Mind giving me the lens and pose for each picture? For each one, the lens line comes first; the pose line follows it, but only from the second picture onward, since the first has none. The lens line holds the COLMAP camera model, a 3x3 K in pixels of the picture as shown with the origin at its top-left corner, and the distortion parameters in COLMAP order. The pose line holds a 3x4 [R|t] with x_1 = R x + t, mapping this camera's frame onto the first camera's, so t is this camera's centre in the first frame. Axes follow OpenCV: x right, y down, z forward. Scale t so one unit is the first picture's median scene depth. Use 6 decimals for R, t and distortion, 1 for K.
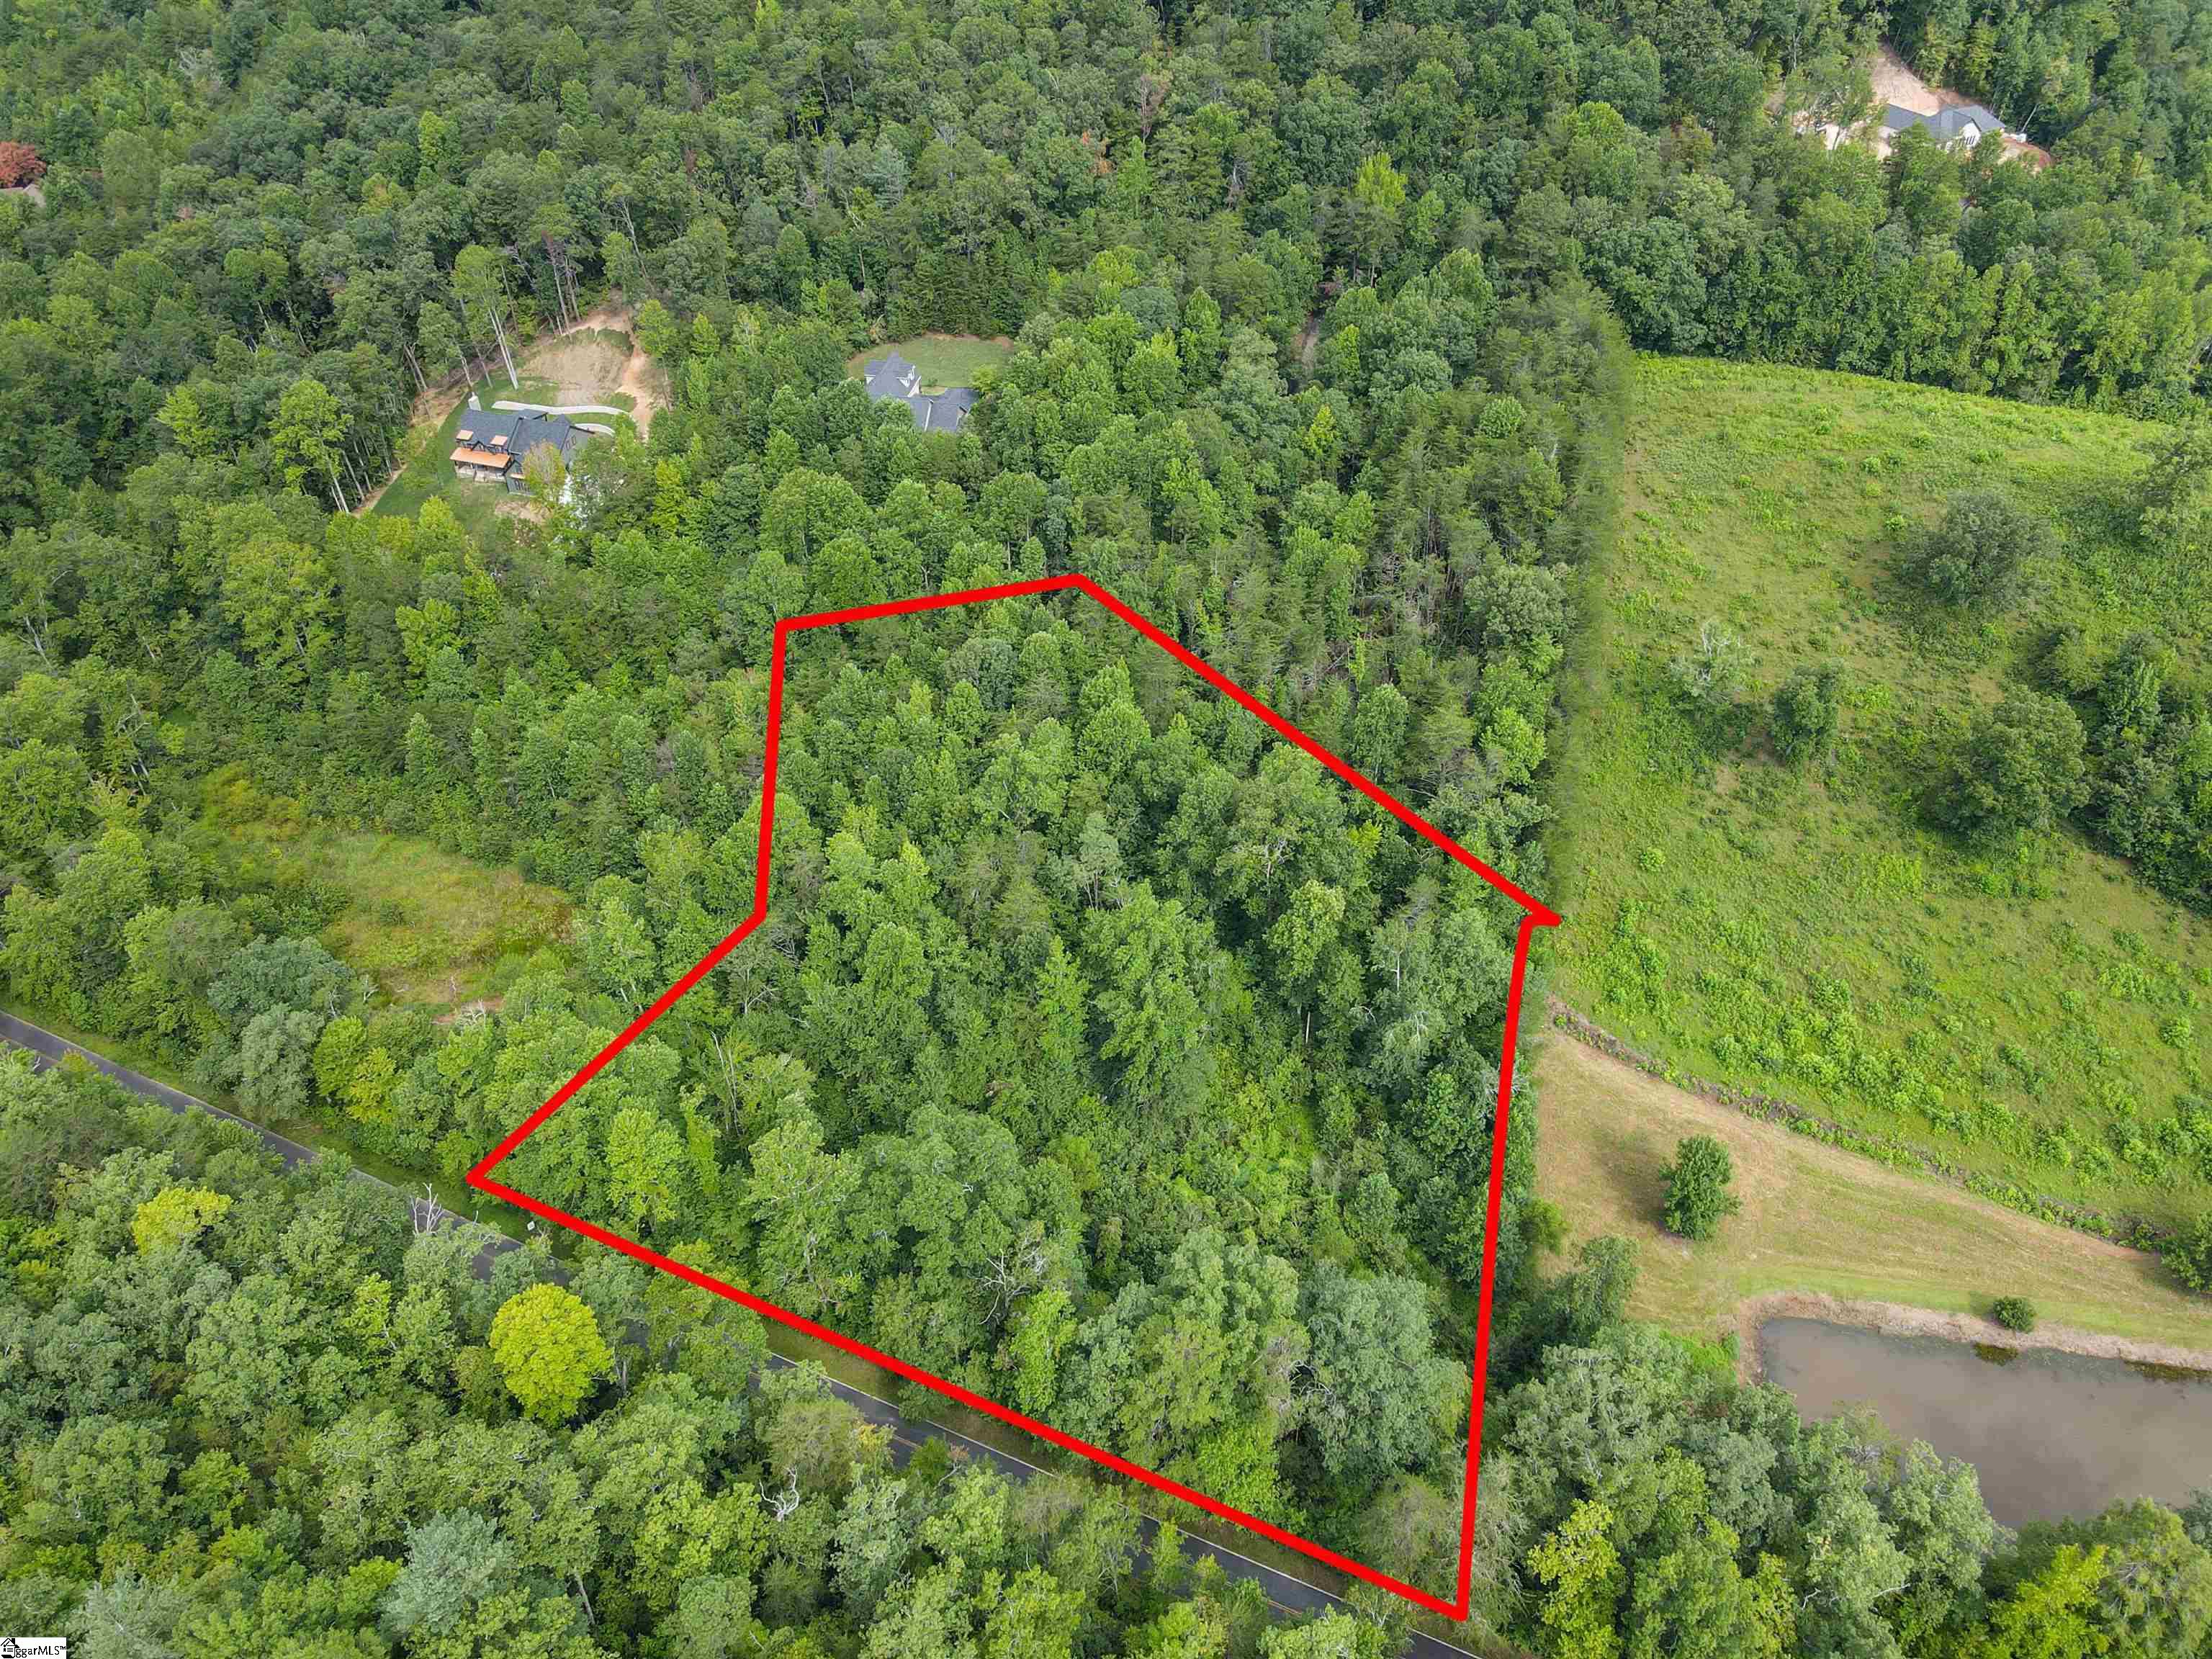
lens RADIAL K [[1596.3, 0, 1097.6], [0, 1596.3, 829.2], [0, 0, 1]] dist [0.016905, 0.005630]
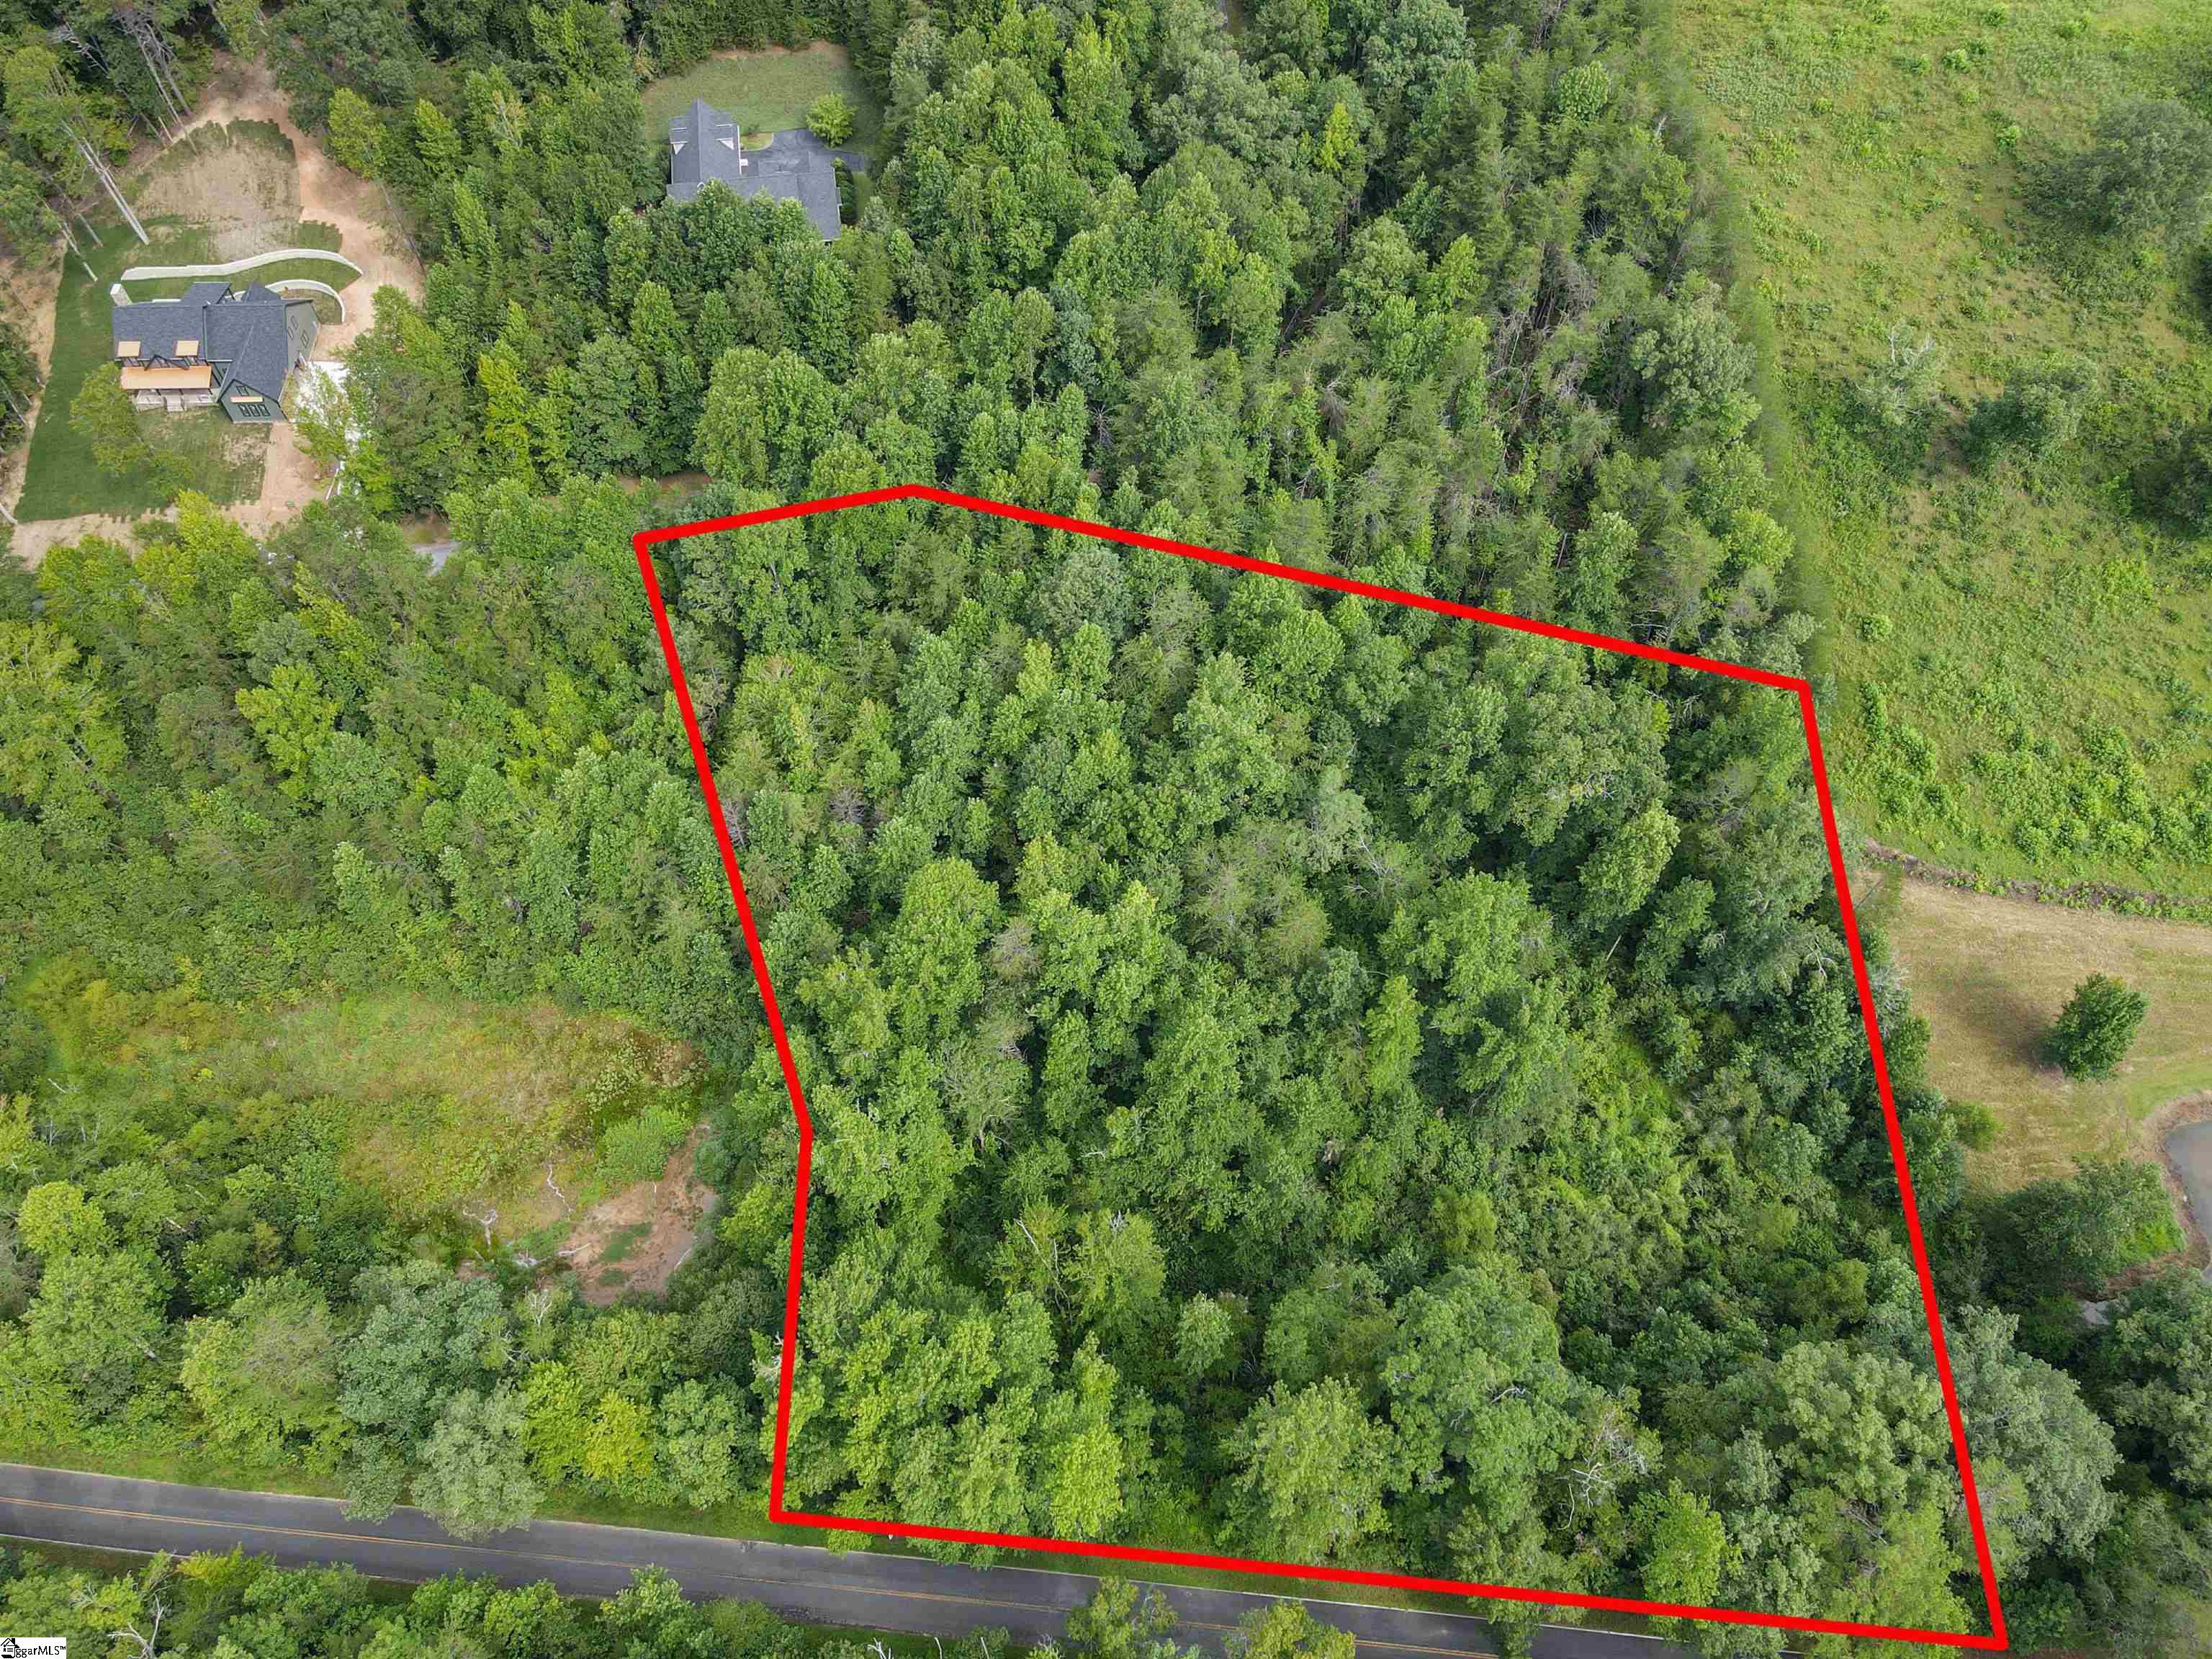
lens RADIAL K [[1599.1, 0, 1100.9], [0, 1599.1, 820.9], [0, 0, 1]] dist [0.028797, -0.008708]
pose [[0.943136, -0.272733, 0.190030, -0.242852], [0.211082, 0.933009, 0.291443, -0.221220], [-0.256786, -0.234758, 0.937523, 0.249404]]
